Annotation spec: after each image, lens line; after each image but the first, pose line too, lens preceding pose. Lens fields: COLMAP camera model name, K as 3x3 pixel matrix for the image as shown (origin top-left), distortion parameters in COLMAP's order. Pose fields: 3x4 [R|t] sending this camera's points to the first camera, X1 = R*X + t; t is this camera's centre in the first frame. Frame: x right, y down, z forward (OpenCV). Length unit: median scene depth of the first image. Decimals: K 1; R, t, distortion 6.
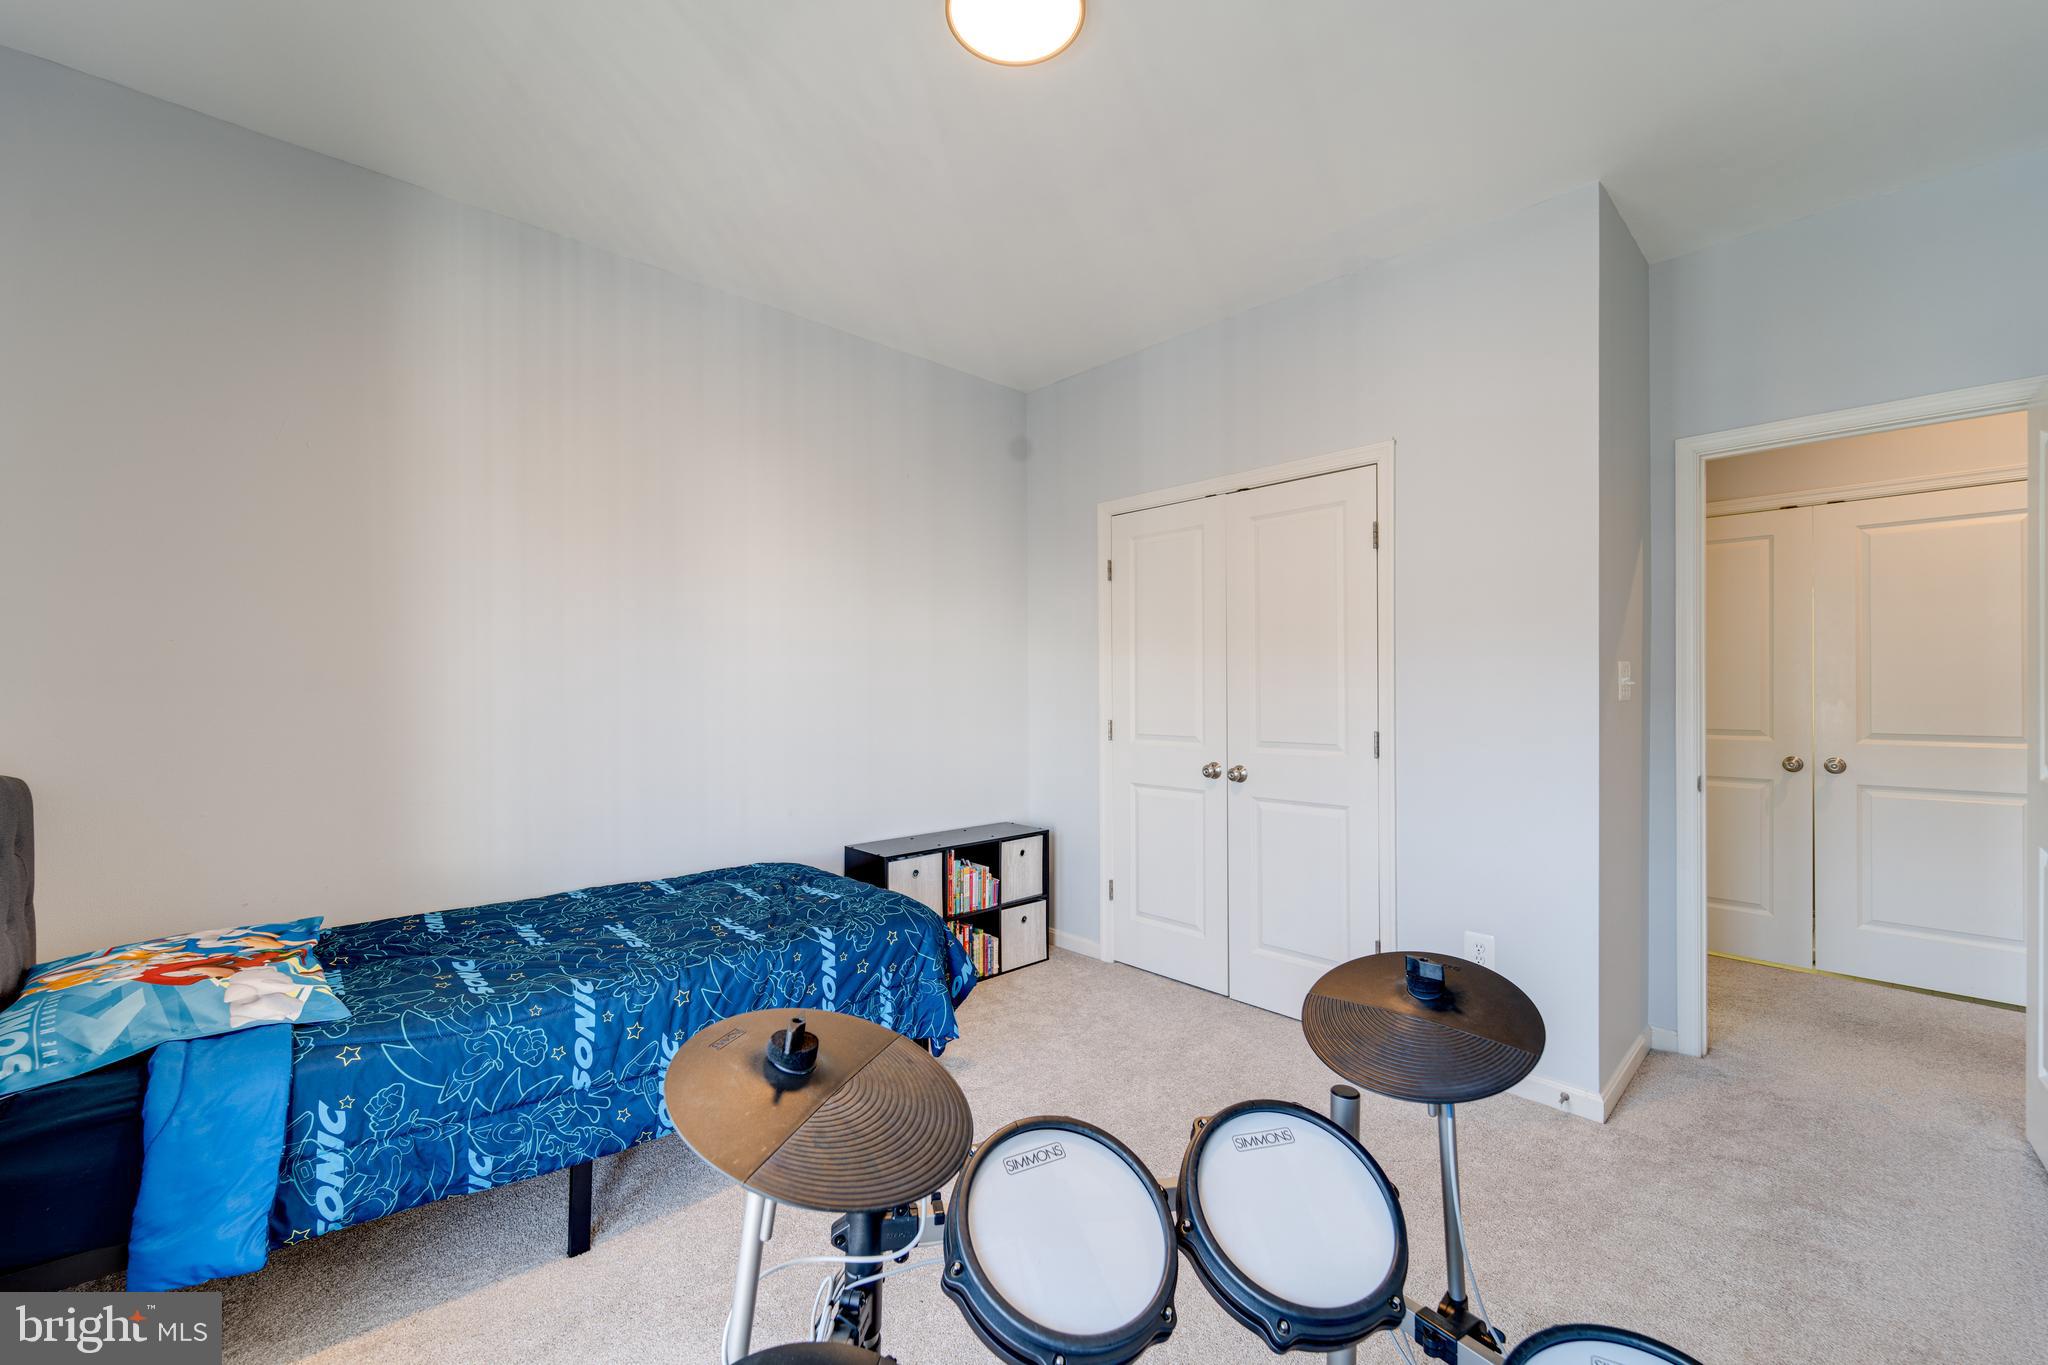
lens RADIAL K [[823.1, 0, 1024.7], [0, 823.1, 688.5], [0, 0, 1]] dist [0.003333, -0.002214]
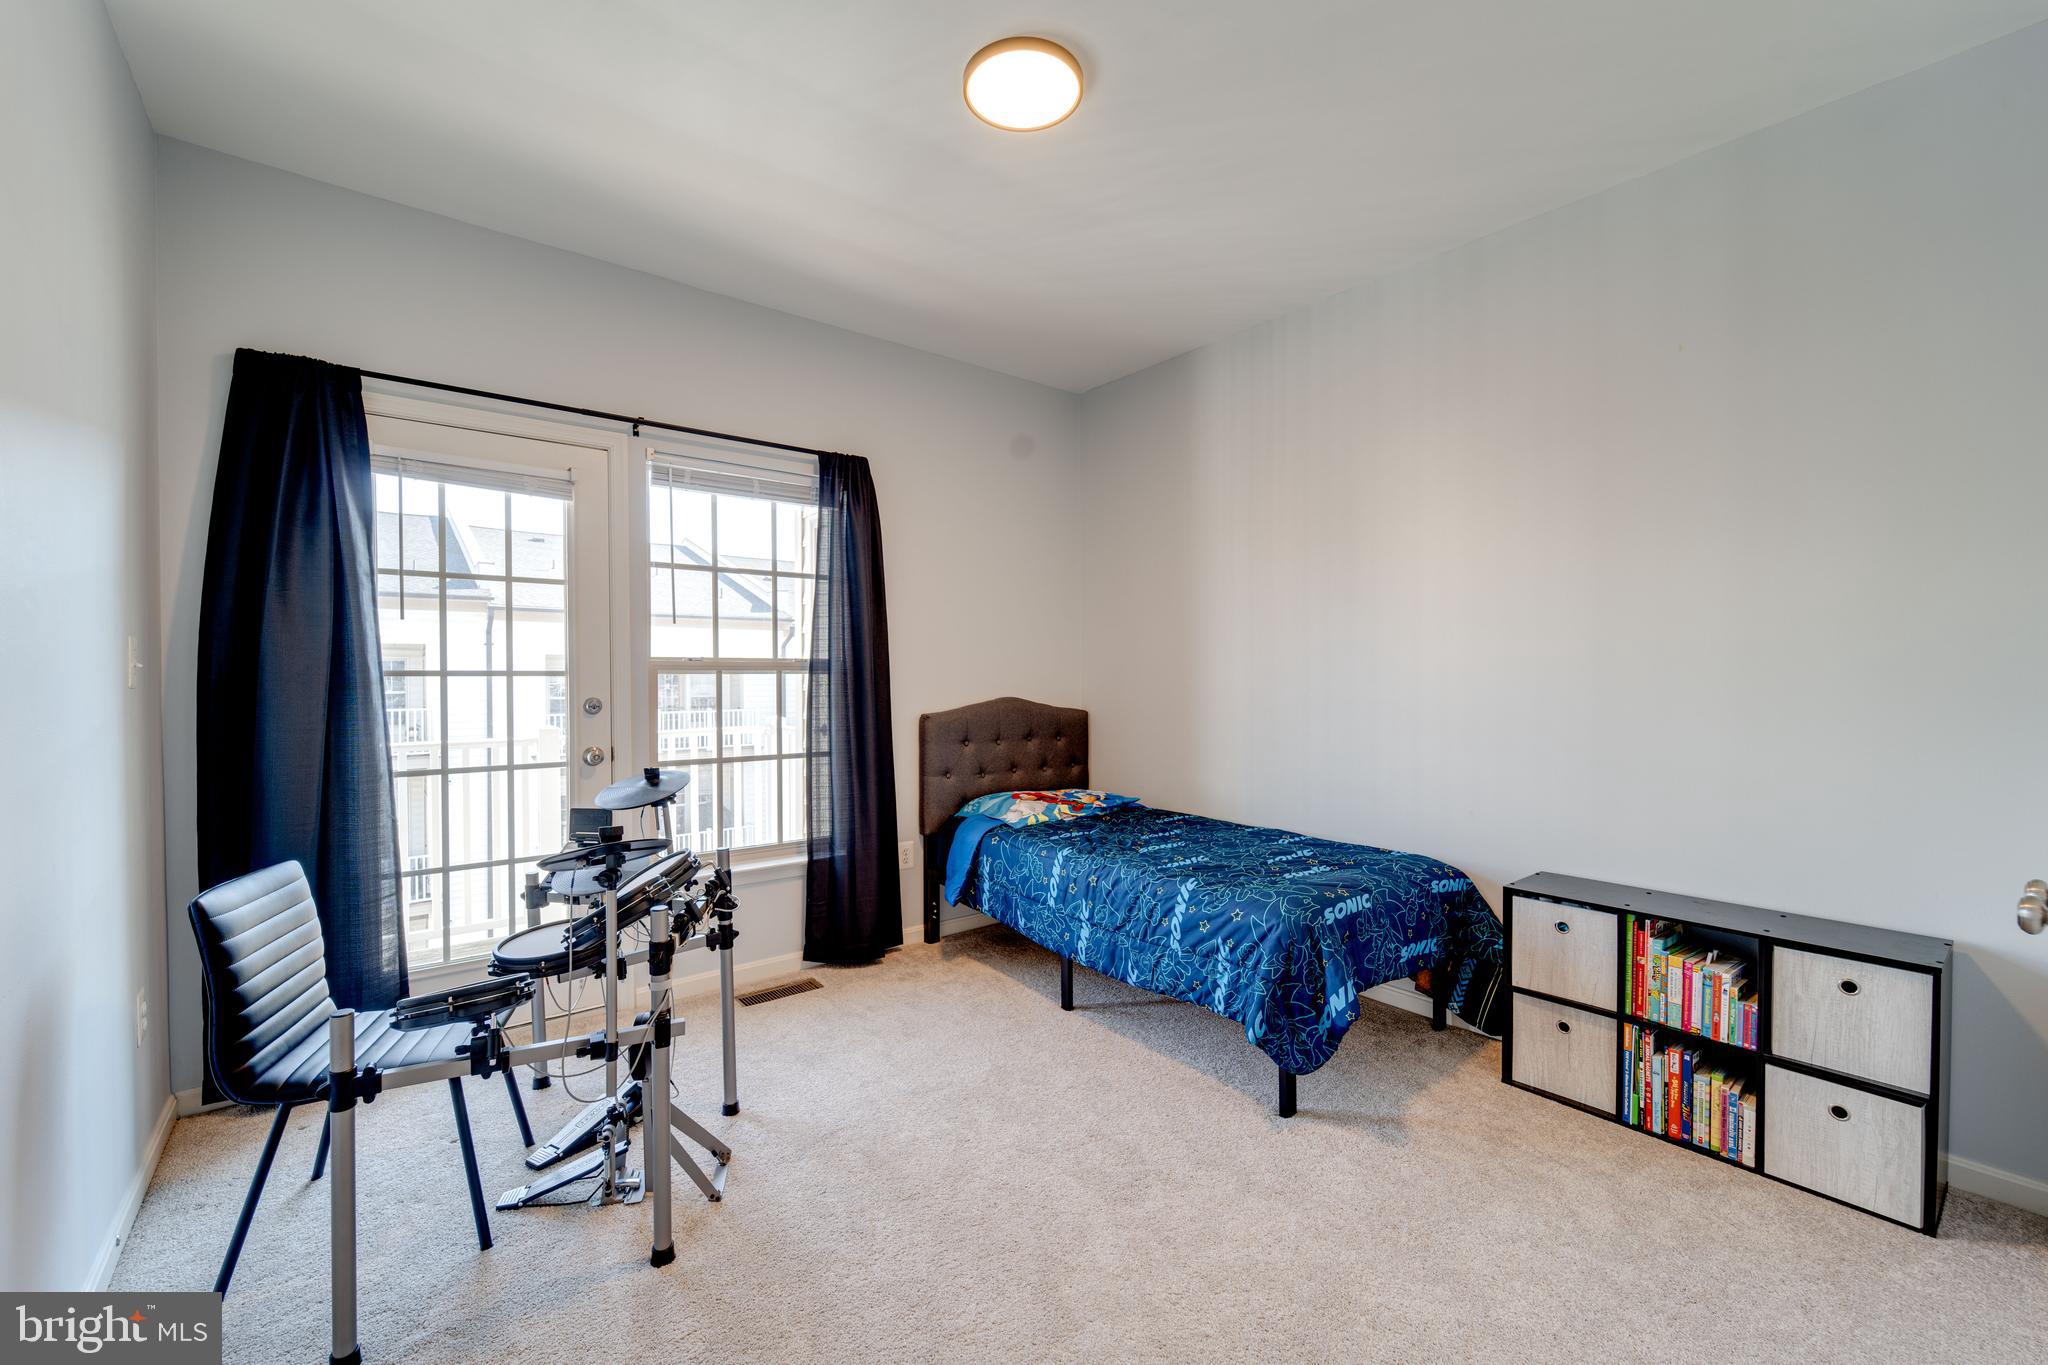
lens RADIAL K [[823.1, 0, 1024.7], [0, 823.1, 688.5], [0, 0, 1]] dist [0.003333, -0.002214]
pose [[-0.081985, 0.020247, -0.996428, 0.897140], [0.000494, 0.999794, 0.020275, -0.001082], [0.996633, 0.001170, -0.081978, 0.841418]]
